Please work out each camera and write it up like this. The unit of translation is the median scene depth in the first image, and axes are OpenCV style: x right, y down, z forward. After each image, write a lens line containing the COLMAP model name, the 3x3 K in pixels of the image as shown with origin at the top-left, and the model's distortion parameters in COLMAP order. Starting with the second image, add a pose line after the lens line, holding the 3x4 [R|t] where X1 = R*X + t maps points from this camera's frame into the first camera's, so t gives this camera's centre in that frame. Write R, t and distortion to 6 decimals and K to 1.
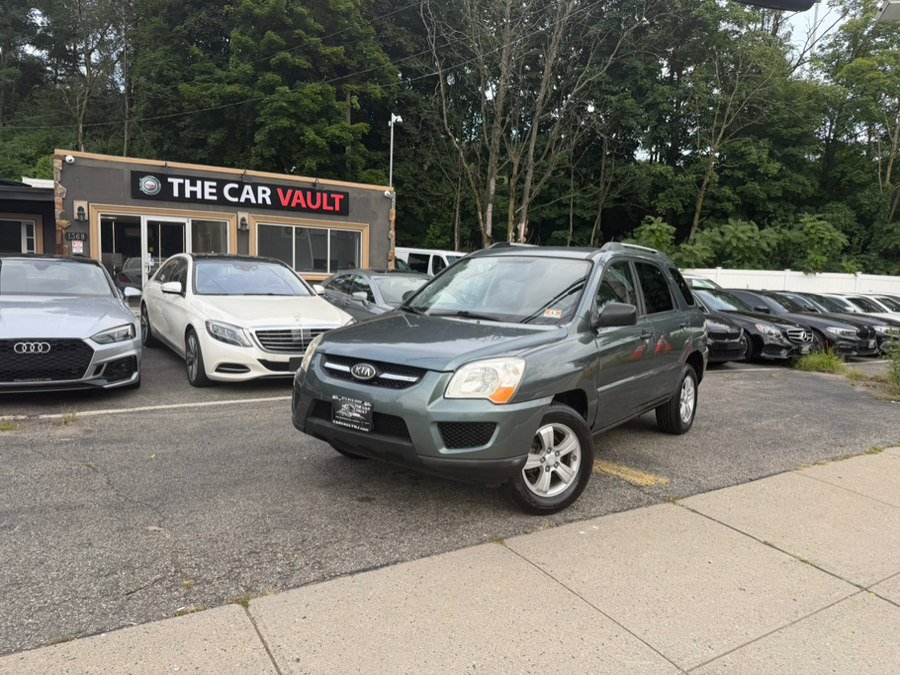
lens RADIAL K [[642.3, 0, 450.0], [0, 642.3, 337.5], [0, 0, 1]] dist [0.061126, -0.098930]
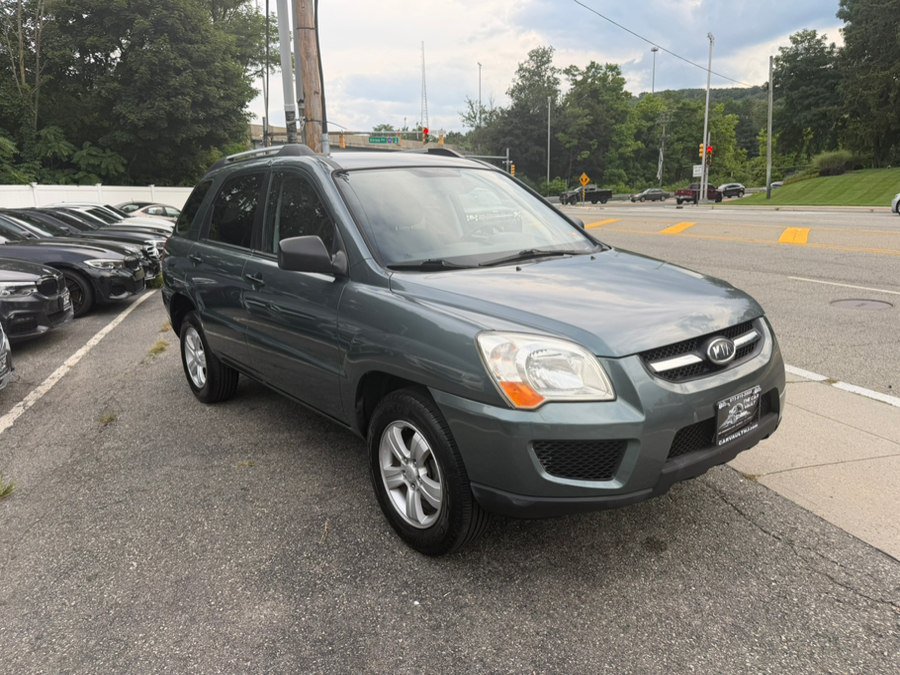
lens RADIAL K [[649.2, 0, 445.0], [0, 649.2, 334.2], [0, 0, 1]] dist [0.038561, -0.057884]
pose [[0.246832, -0.254591, 0.935017, -0.193485], [0.131393, 0.964754, 0.228002, -0.035765], [-0.960109, 0.066576, 0.271584, 0.257749]]
